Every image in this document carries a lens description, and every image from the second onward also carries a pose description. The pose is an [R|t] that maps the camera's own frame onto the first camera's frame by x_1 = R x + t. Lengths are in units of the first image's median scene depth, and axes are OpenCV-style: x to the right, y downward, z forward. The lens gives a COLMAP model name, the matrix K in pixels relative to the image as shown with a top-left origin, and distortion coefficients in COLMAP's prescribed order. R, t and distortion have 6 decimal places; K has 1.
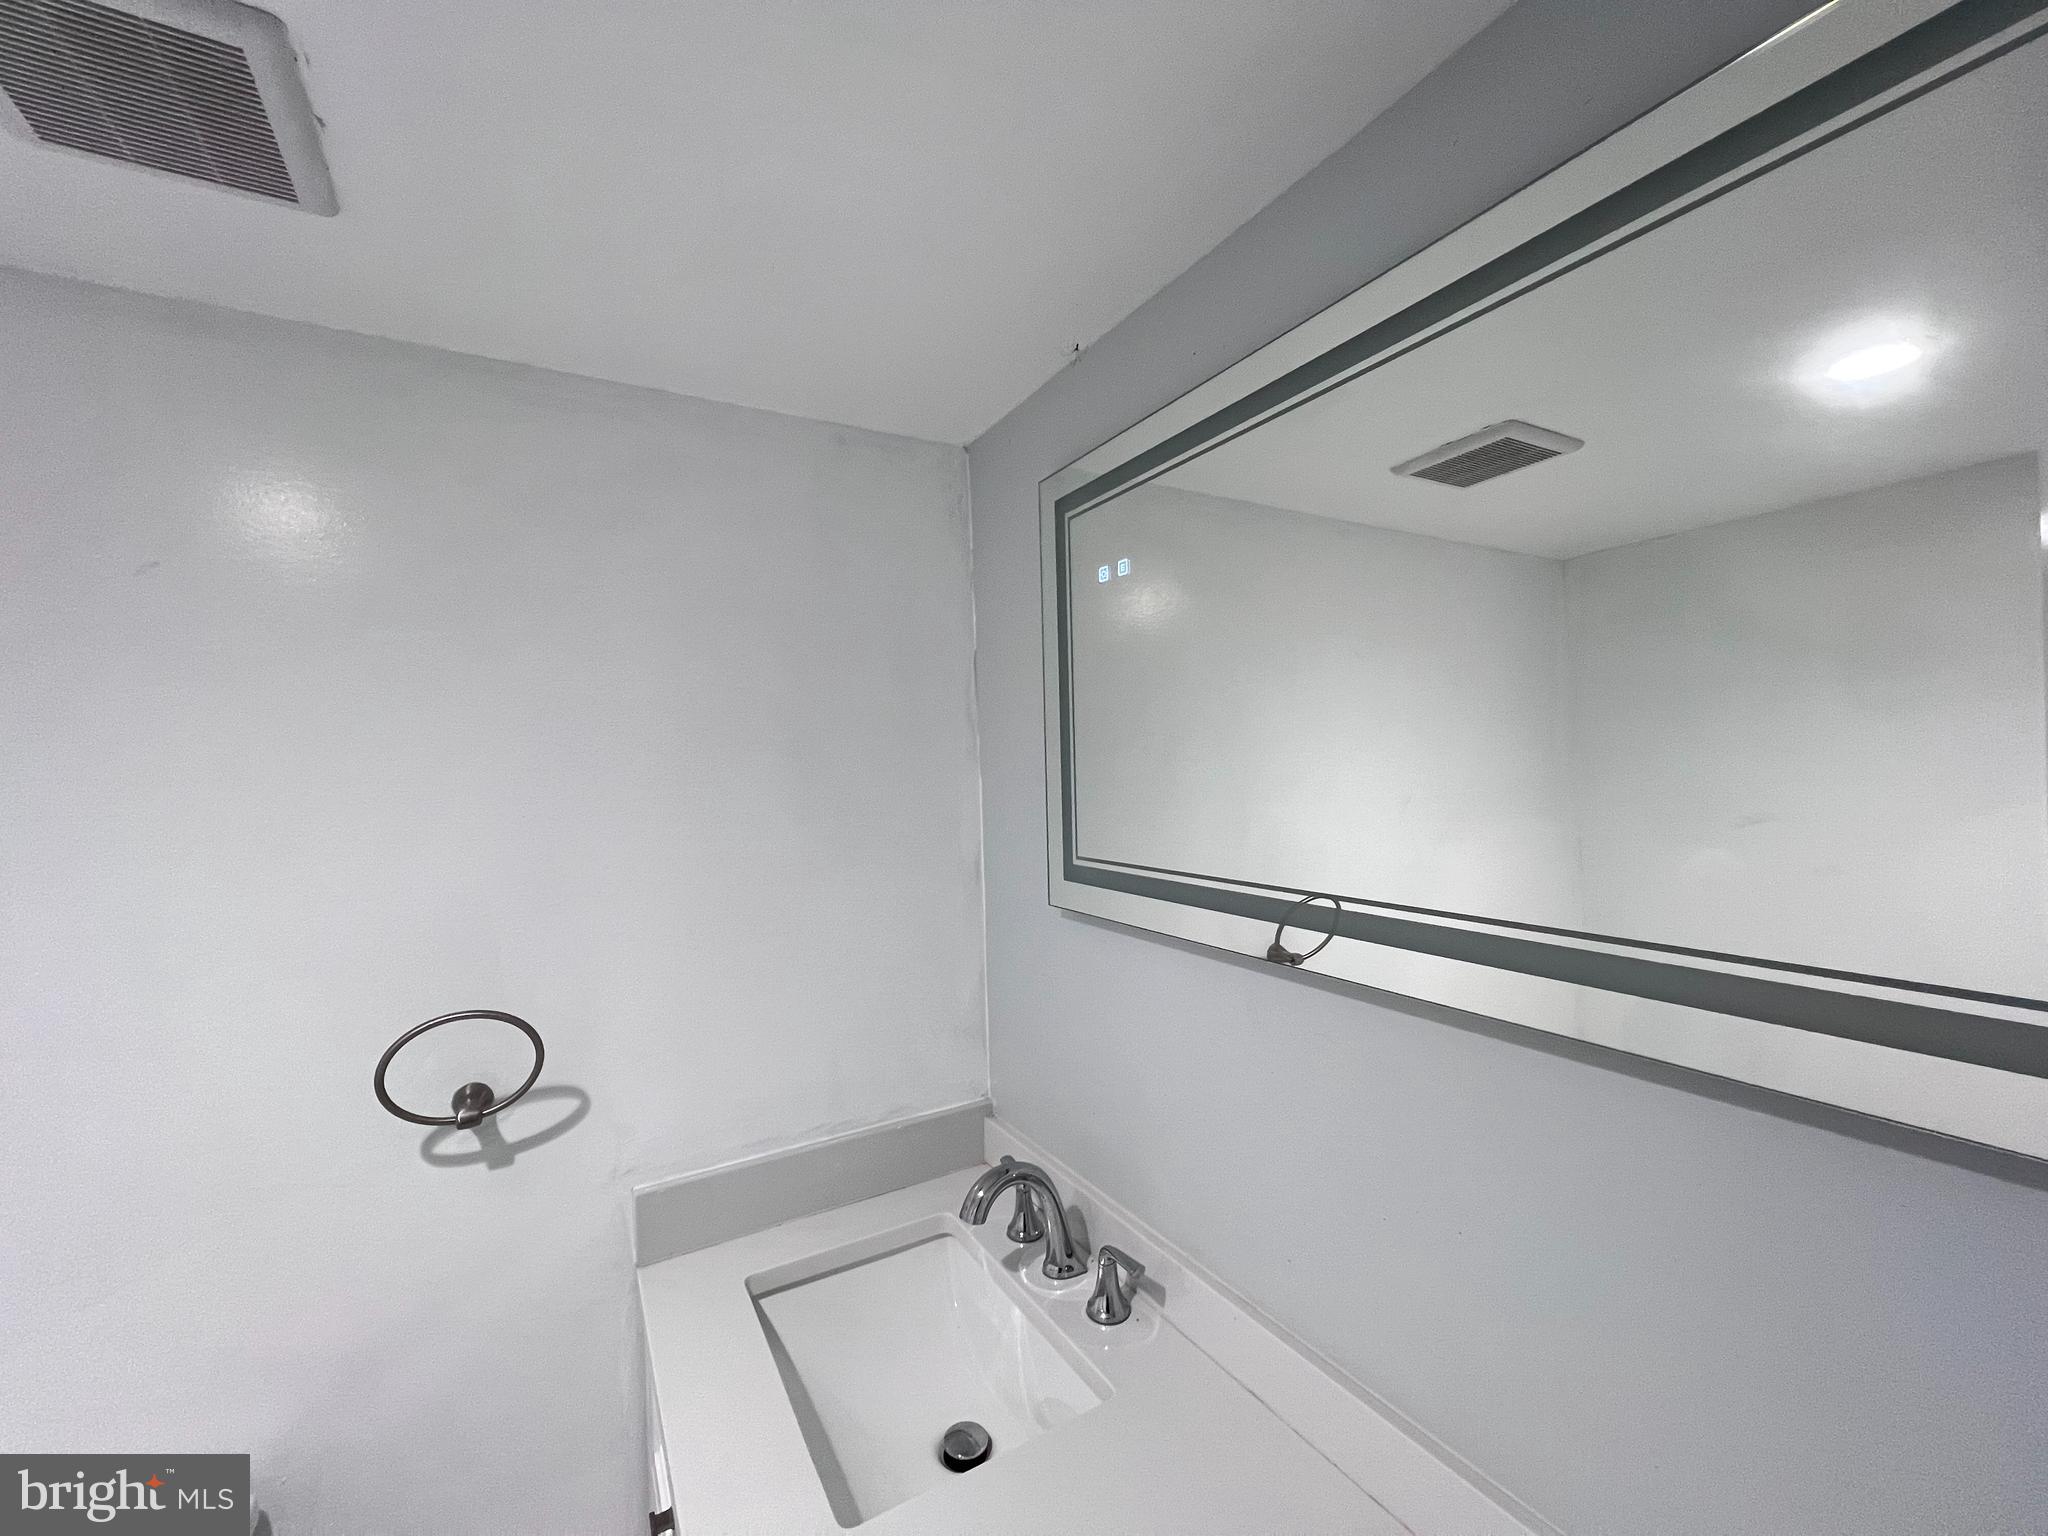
lens RADIAL K [[818.9, 0, 1032.0], [0, 818.9, 764.8], [0, 0, 1]] dist [-0.004411, 0.001844]
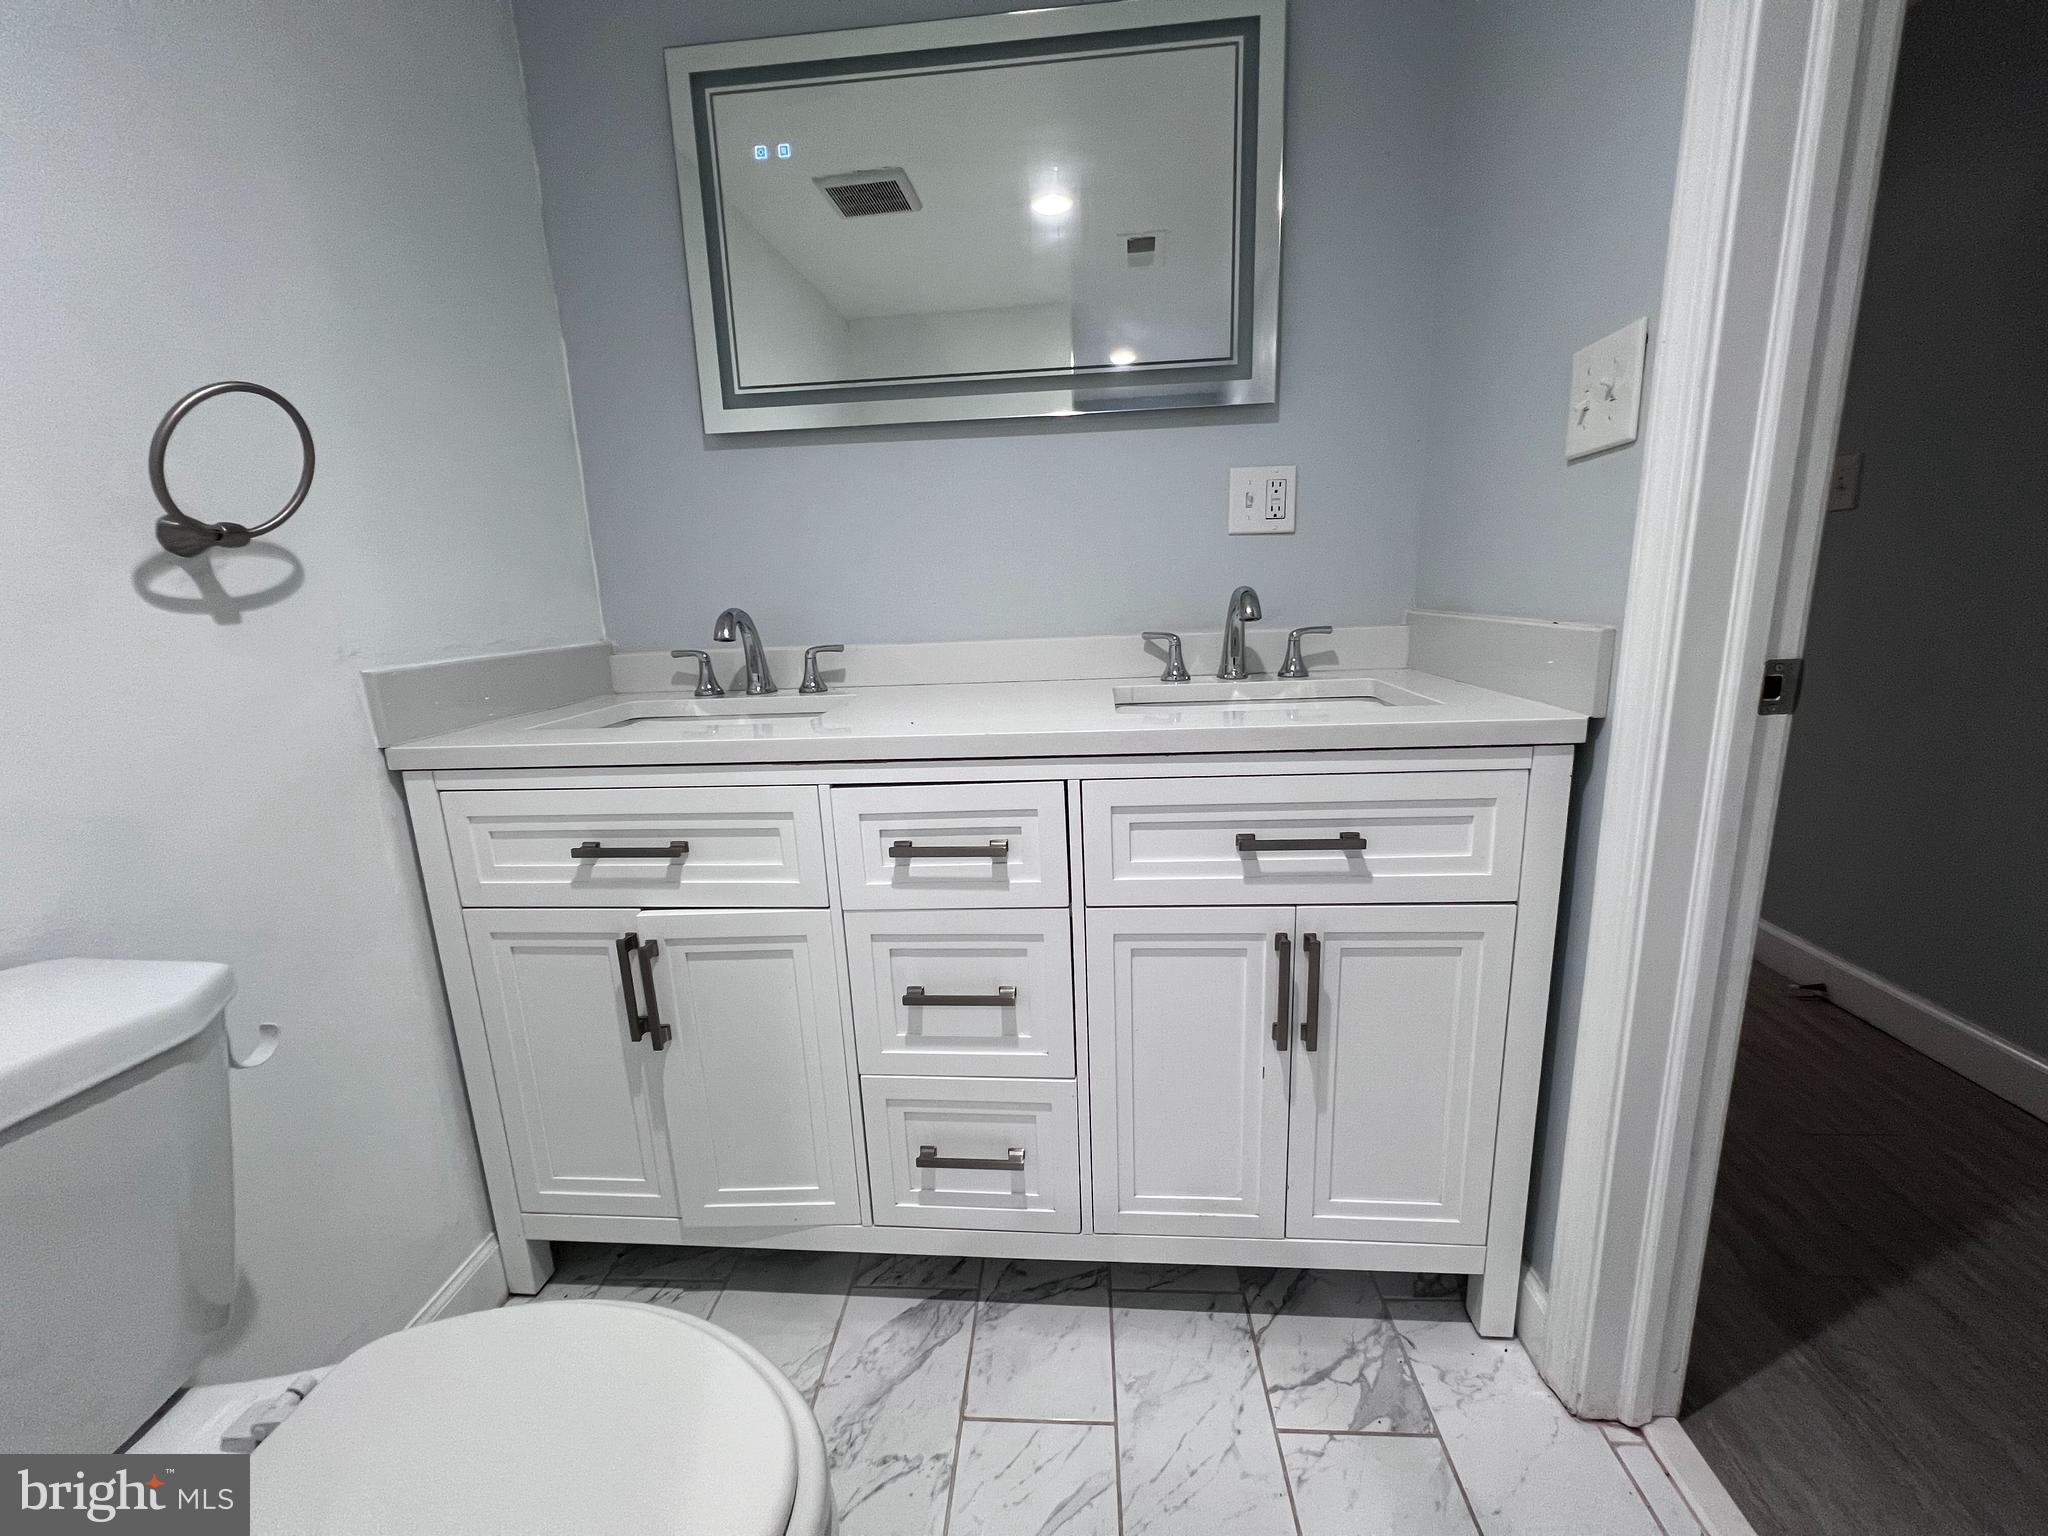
lens RADIAL K [[818.9, 0, 1018.9], [0, 818.9, 764.5], [0, 0, 1]] dist [-0.004411, 0.001844]
pose [[0.582033, -0.166612, 0.795914, -0.834795], [0.019572, 0.981371, 0.191122, 0.466891], [-0.812930, -0.095661, 0.574451, -0.186857]]
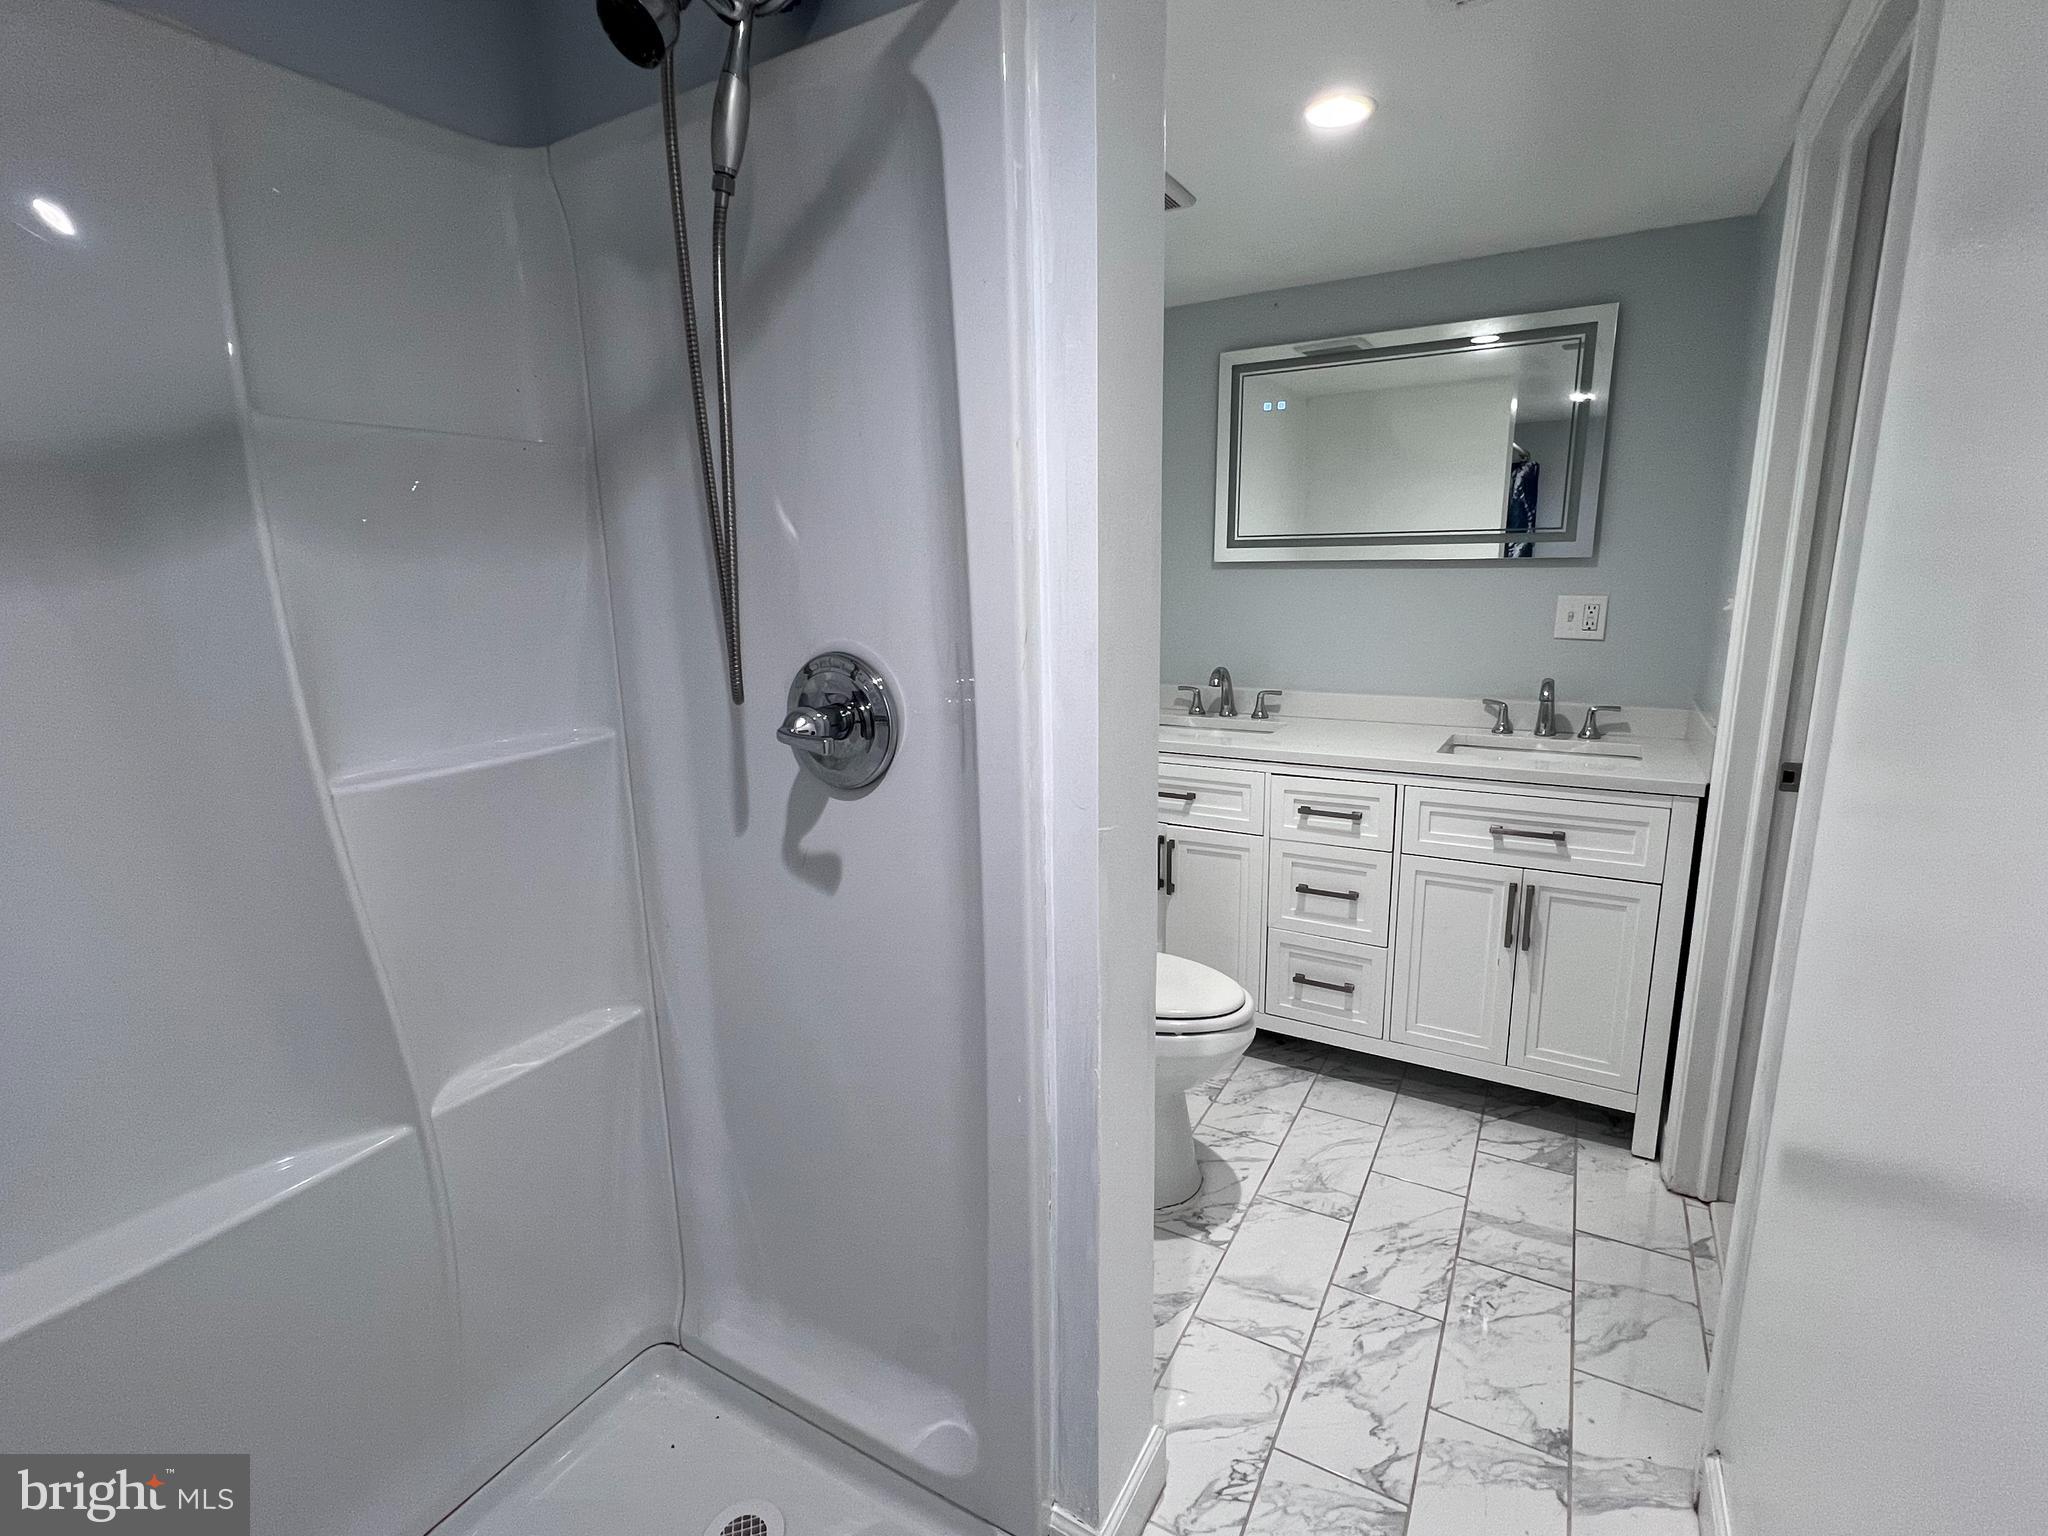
lens RADIAL K [[955.2, 0, 1025.9], [0, 955.2, 764.2], [0, 0, 1]] dist [-0.003580, -0.000503]
pose [[0.876175, -0.082562, 0.474870, -1.745379], [-0.010079, 0.981866, 0.189306, 0.237449], [-0.481888, -0.170652, 0.859454, -1.075989]]
